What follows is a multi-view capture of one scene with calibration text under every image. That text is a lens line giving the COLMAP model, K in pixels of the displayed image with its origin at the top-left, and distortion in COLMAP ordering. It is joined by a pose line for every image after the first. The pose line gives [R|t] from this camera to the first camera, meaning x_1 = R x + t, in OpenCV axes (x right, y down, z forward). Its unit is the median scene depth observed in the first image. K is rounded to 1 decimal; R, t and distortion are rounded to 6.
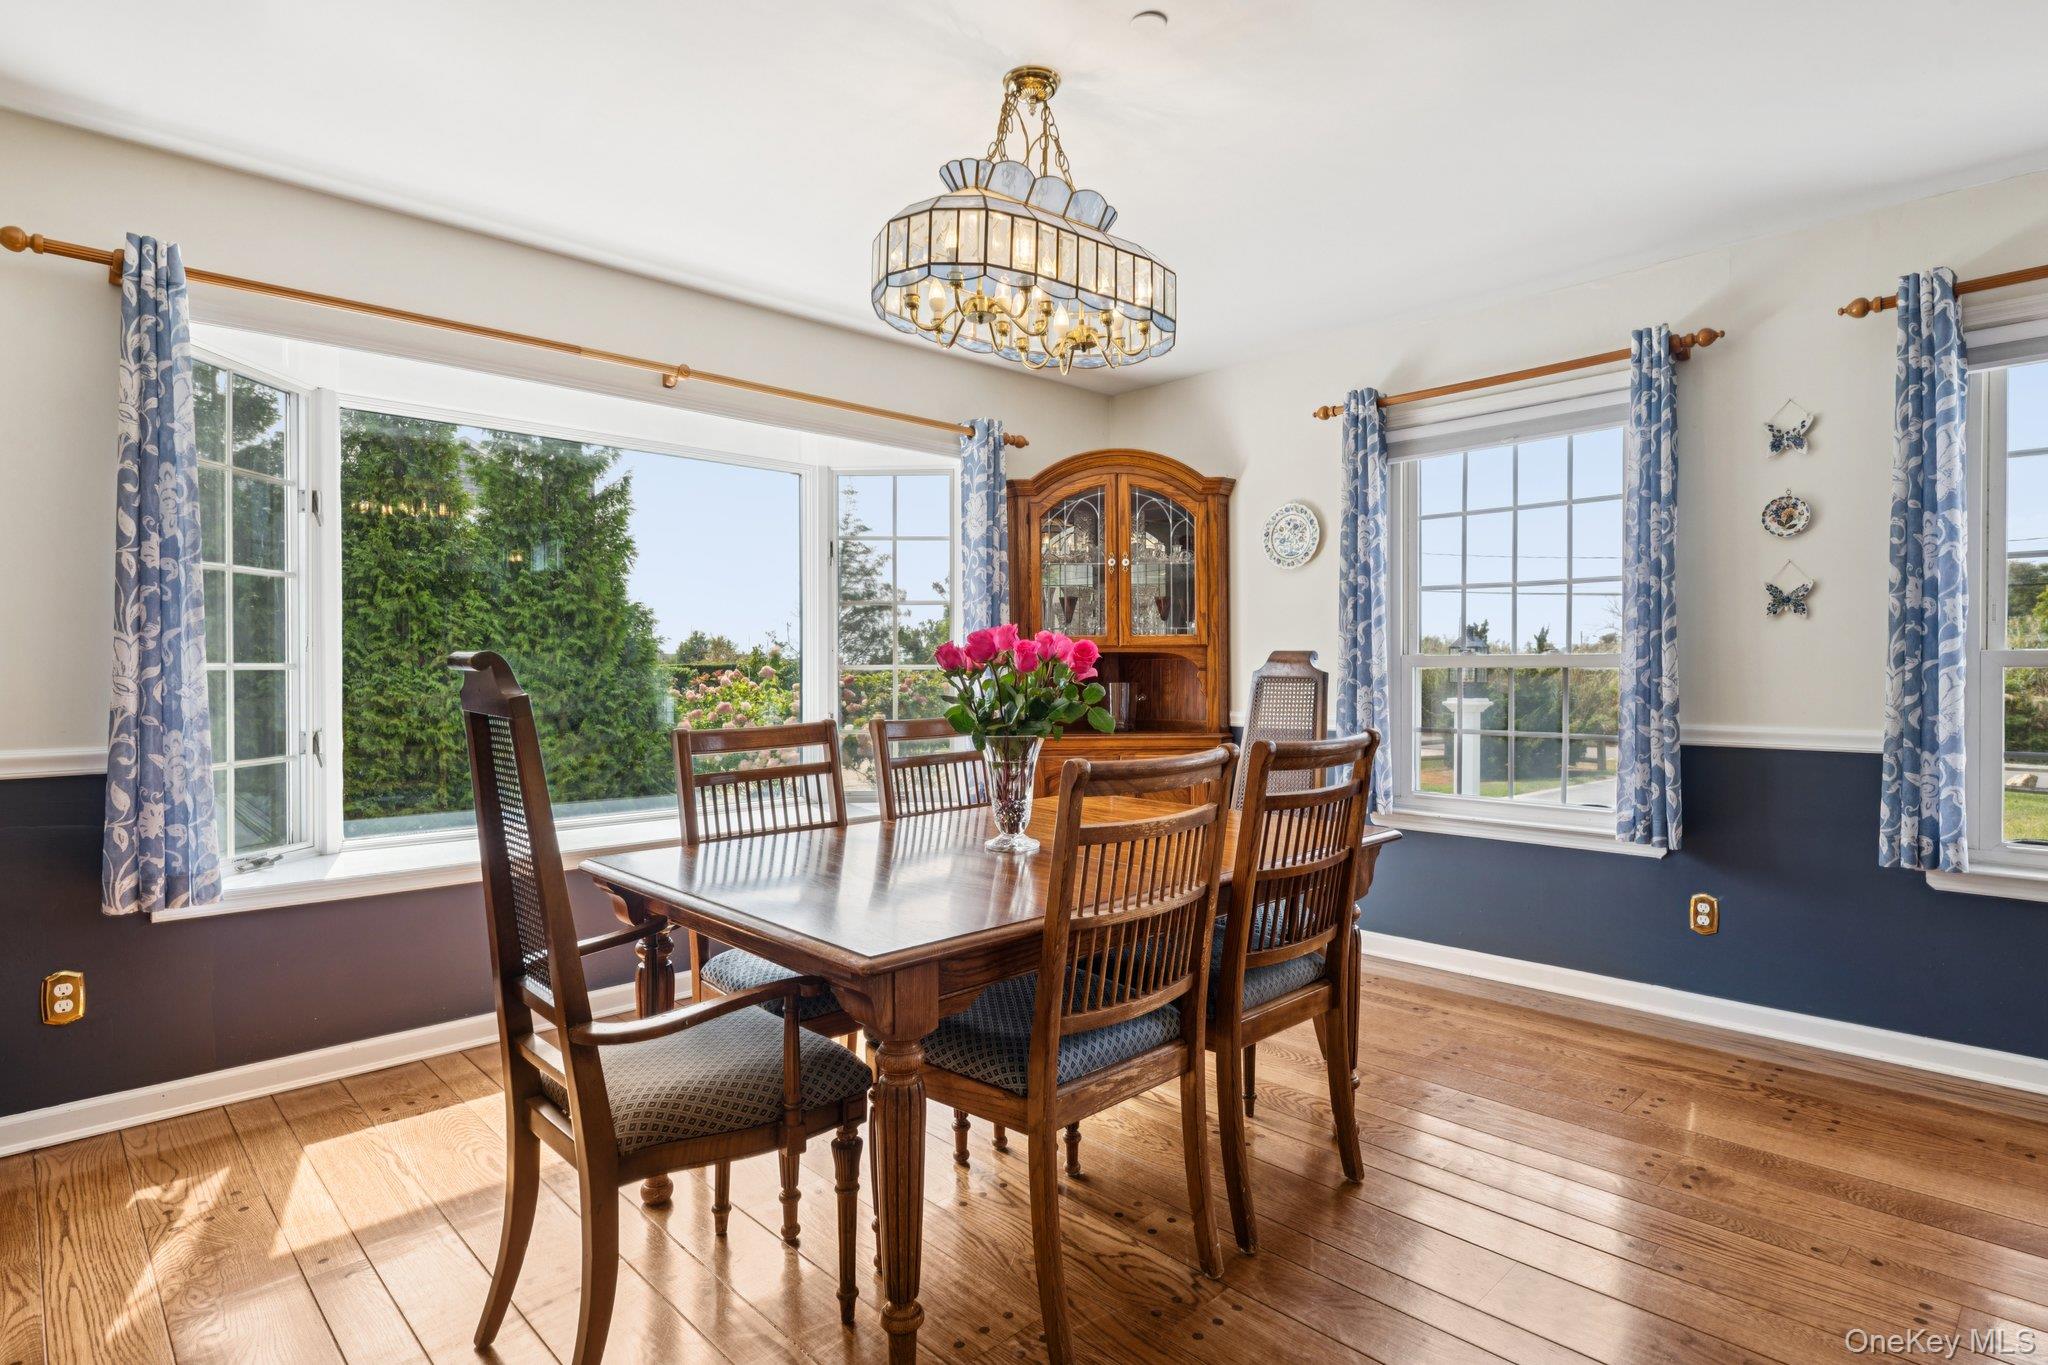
lens RADIAL K [[1066.0, 0, 1024.0], [0, 1066.0, 682.5], [0, 0, 1]] dist [-0.005611, 0.001253]
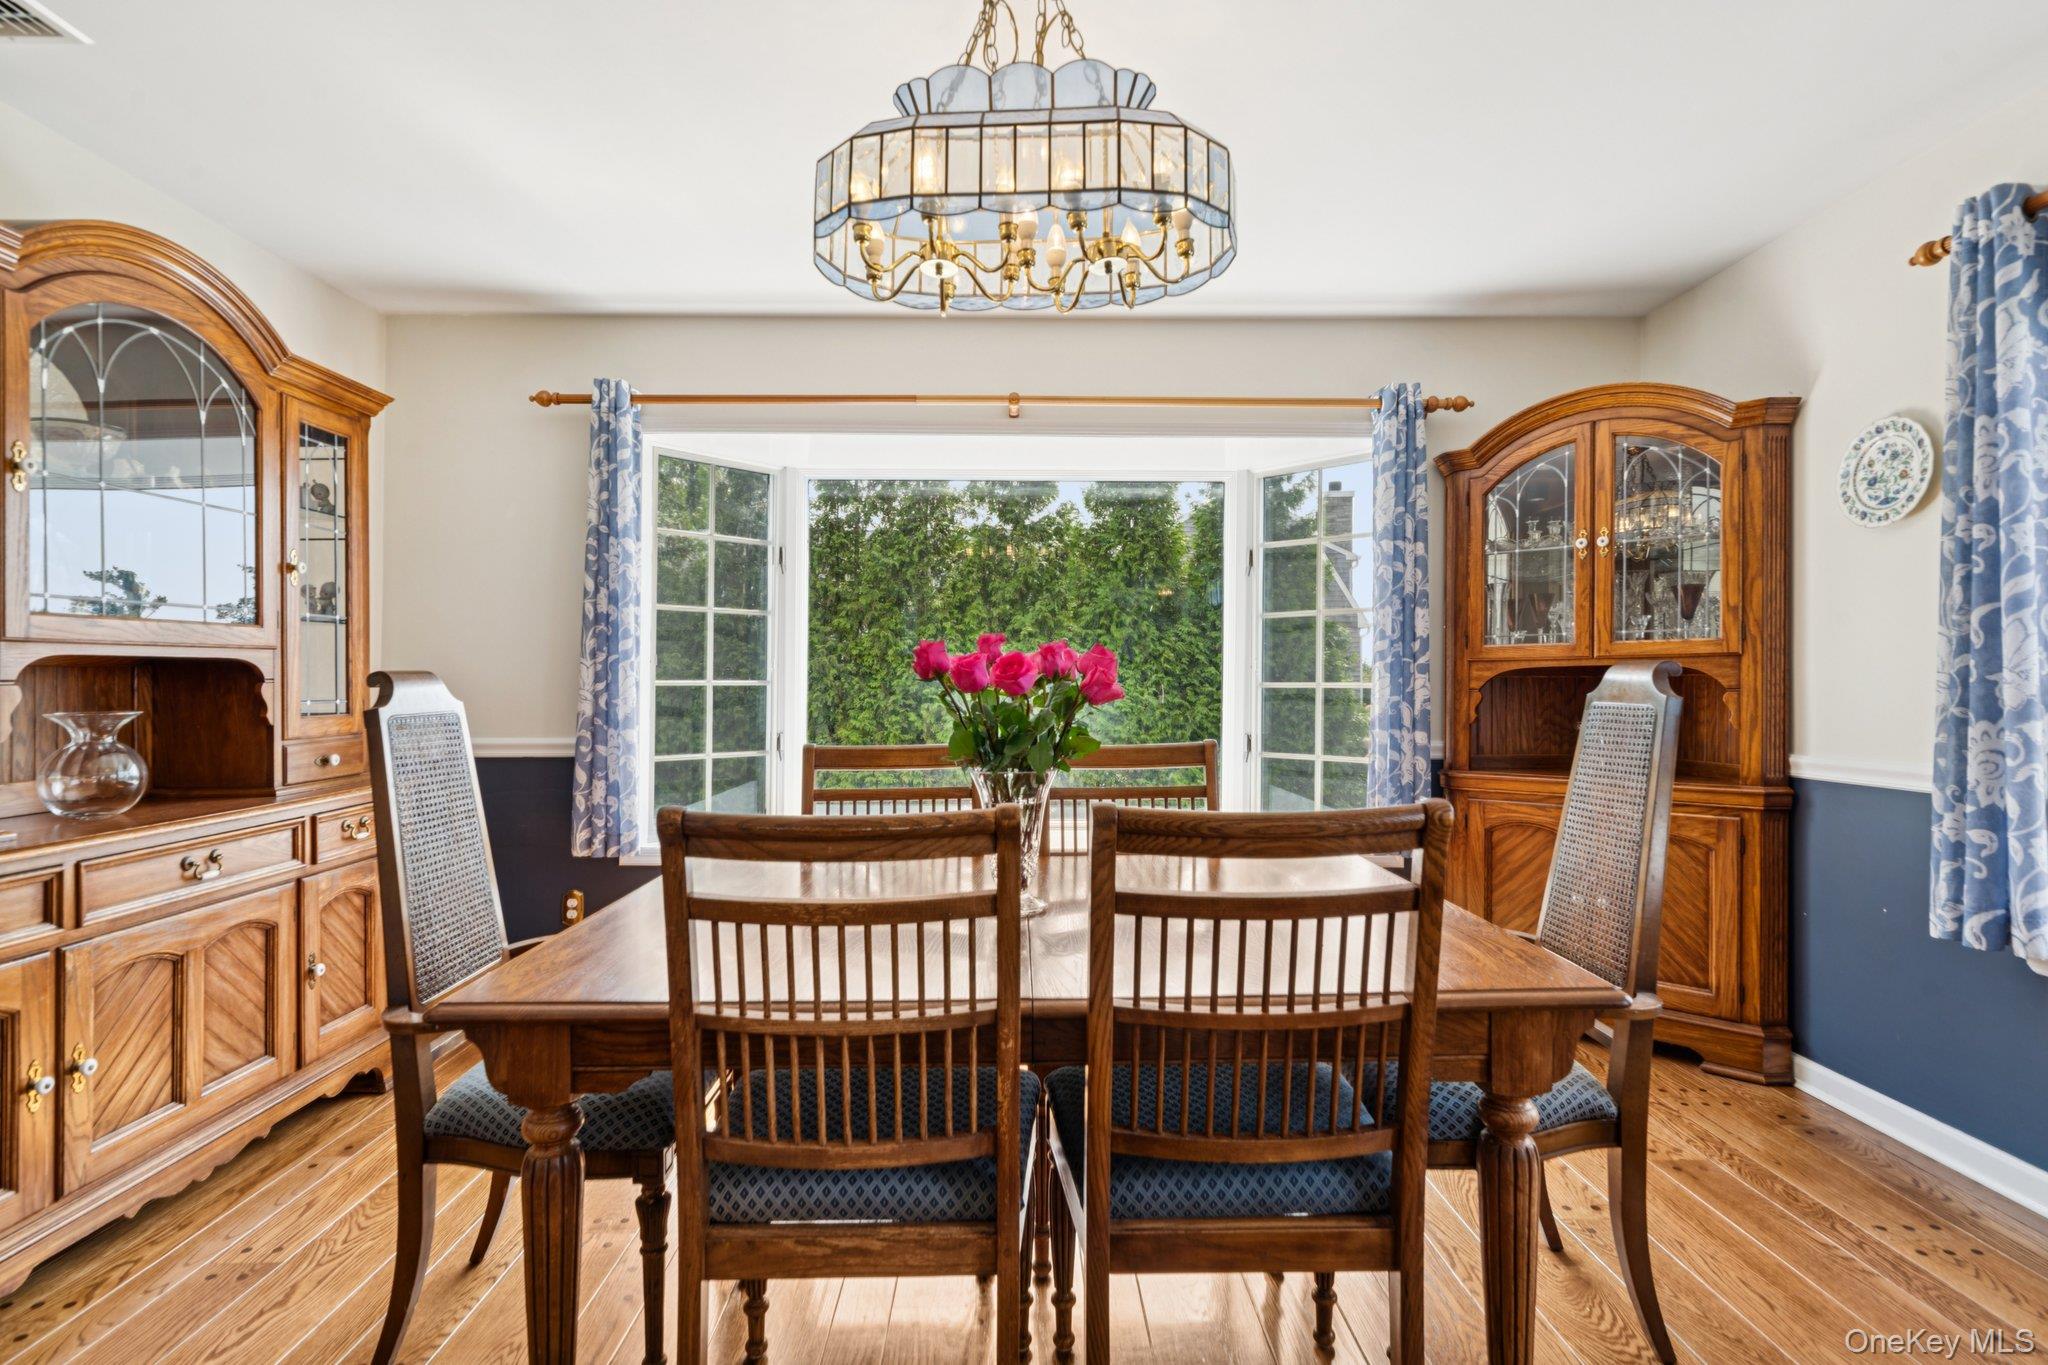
lens RADIAL K [[982.3, 0, 1023.3], [0, 982.3, 687.7], [0, 0, 1]] dist [0.002309, 0.001079]
pose [[0.728509, 0.005059, -0.685018, 0.305455], [-0.012424, 0.999906, -0.005829, -0.005028], [0.684924, 0.012757, 0.728503, 0.278178]]
